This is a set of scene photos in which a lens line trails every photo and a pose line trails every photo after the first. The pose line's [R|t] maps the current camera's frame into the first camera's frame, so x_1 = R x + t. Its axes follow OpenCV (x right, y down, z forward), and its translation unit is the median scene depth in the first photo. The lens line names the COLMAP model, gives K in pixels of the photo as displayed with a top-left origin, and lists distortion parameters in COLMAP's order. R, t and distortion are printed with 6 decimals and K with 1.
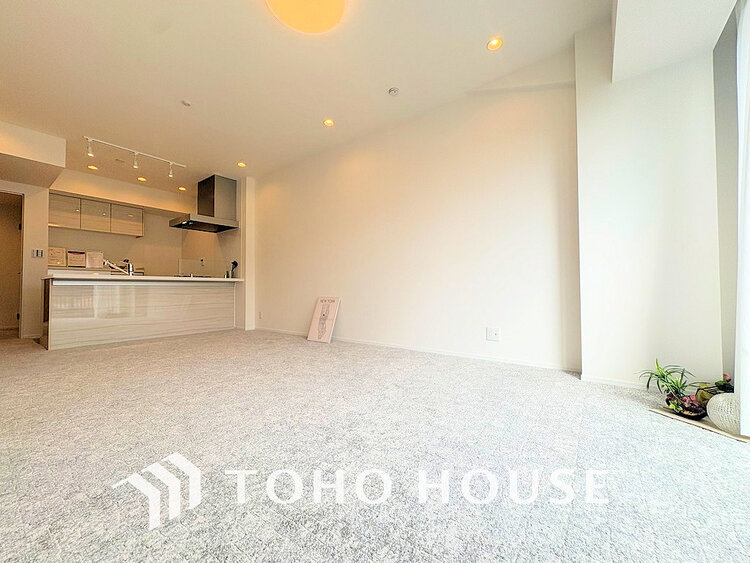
lens RADIAL K [[302.3, 0, 371.1], [0, 302.3, 283.3], [0, 0, 1]] dist [0.003676, 0.000607]
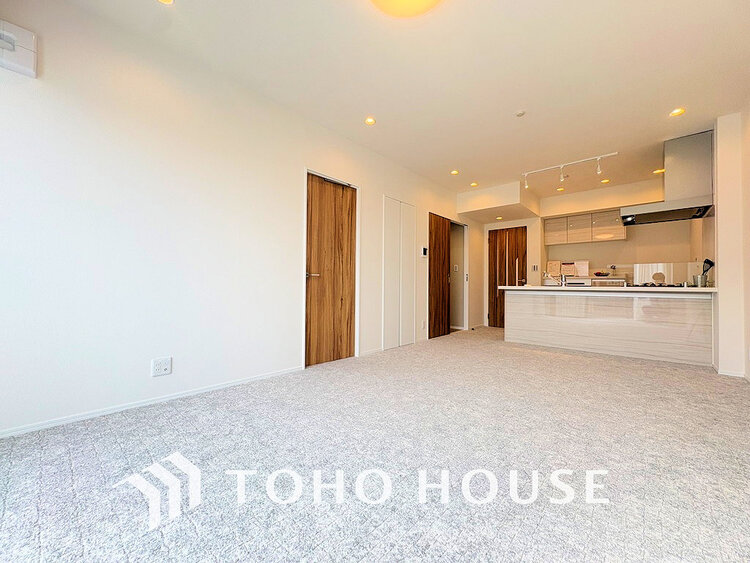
lens RADIAL K [[302.3, 0, 377.4], [0, 302.3, 282.7], [0, 0, 1]] dist [0.003676, 0.000607]
pose [[-0.084450, -0.005105, -0.996415, 0.255624], [0.006029, 0.999966, -0.005634, -0.028711], [0.996409, -0.006483, -0.084416, 0.403422]]
